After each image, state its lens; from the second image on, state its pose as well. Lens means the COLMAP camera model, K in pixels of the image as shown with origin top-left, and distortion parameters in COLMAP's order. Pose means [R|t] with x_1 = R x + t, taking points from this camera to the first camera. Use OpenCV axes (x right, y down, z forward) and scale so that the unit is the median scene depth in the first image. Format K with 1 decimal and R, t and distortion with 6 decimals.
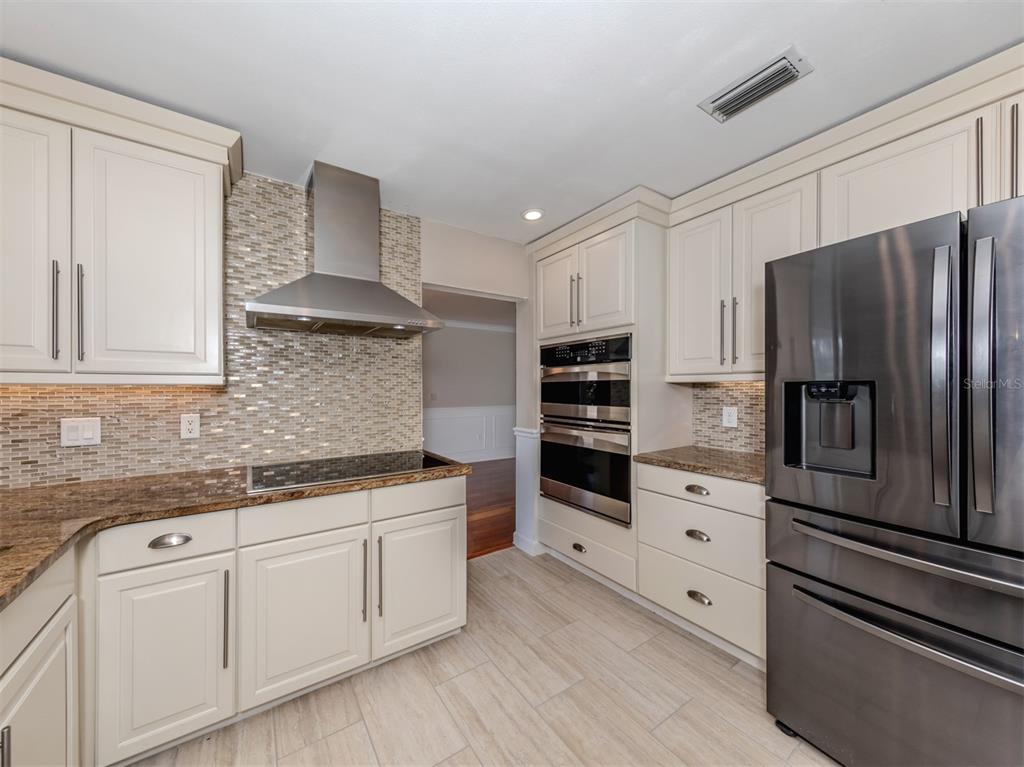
lens RADIAL K [[372.1, 0, 472.4], [0, 372.1, 389.6], [0, 0, 1]] dist [0.013336, 0.000033]
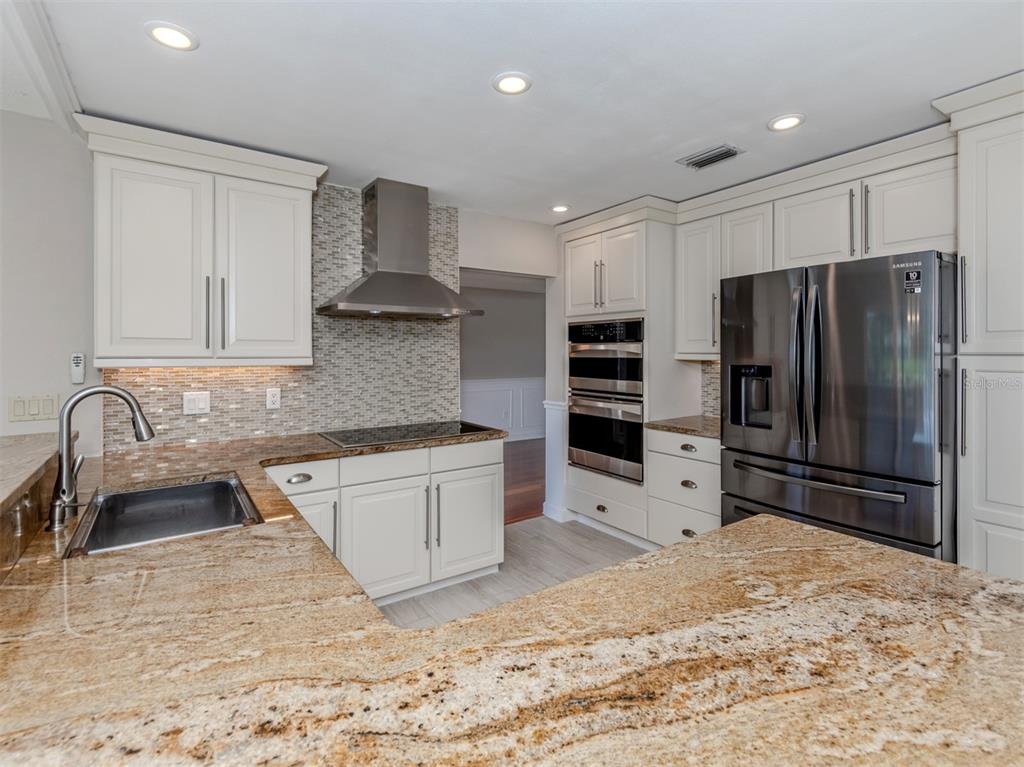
lens RADIAL K [[501.4, 0, 512.9], [0, 501.4, 353.5], [0, 0, 1]] dist [-0.000193, -0.000013]
pose [[0.998837, 0.000215, 0.048222, -0.052841], [-0.000140, 0.999999, -0.001552, -0.035269], [-0.048222, 0.001543, 0.998835, -0.505193]]
